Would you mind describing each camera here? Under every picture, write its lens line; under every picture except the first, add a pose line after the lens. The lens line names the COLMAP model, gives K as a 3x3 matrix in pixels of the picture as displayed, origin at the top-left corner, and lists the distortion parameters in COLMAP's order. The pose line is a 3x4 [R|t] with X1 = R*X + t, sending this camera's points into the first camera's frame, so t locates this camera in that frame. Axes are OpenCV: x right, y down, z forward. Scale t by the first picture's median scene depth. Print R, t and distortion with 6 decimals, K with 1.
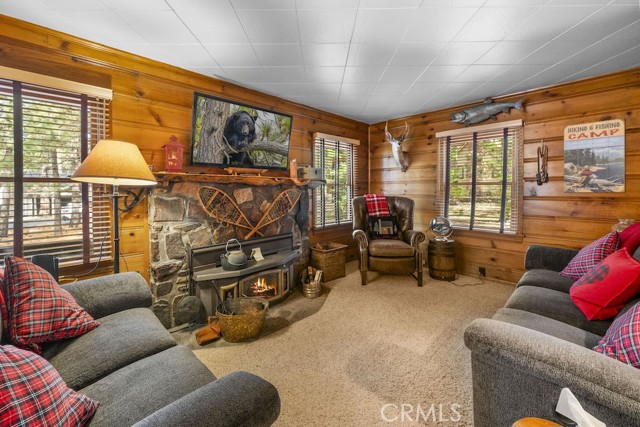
lens RADIAL K [[258.5, 0, 326.4], [0, 258.5, 190.8], [0, 0, 1]] dist [-0.001570, 0.000005]
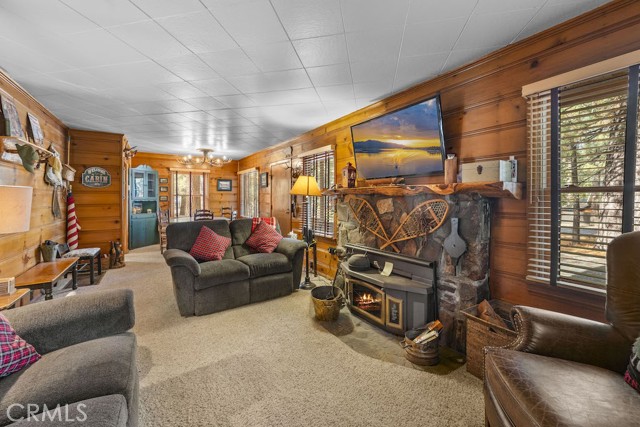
lens RADIAL K [[258.5, 0, 312.4], [0, 258.5, 200.8], [0, 0, 1]] dist [-0.001570, 0.000005]
pose [[-0.228887, 0.009869, -0.973403, 0.698331], [-0.005938, 0.999916, 0.011534, -0.011623], [0.973435, 0.008420, -0.228809, 0.934038]]
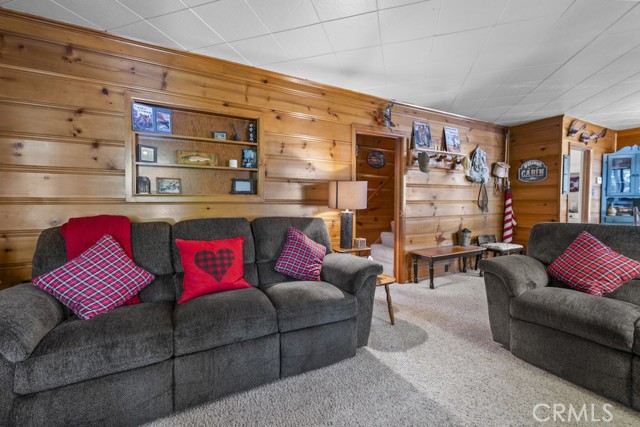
lens RADIAL K [[258.5, 0, 316.0], [0, 258.5, 205.6], [0, 0, 1]] dist [-0.001570, 0.000005]
pose [[-0.950852, -0.009446, 0.309503, 0.164383], [-0.000362, 0.999568, 0.029395, 0.026435], [-0.309647, 0.027838, -0.950444, 1.078487]]
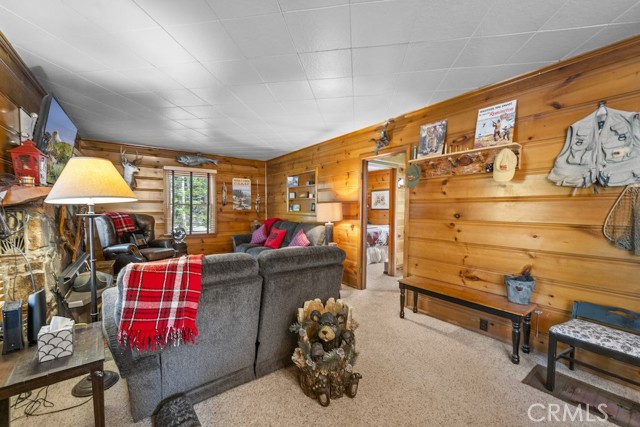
lens RADIAL K [[258.5, 0, 319.0], [0, 258.5, 217.8], [0, 0, 1]] dist [-0.001570, 0.000005]
pose [[0.156550, -0.036094, 0.987010, -1.046758], [-0.000697, 0.999328, 0.036655, -0.004960], [-0.987670, -0.006426, 0.156420, -0.016320]]
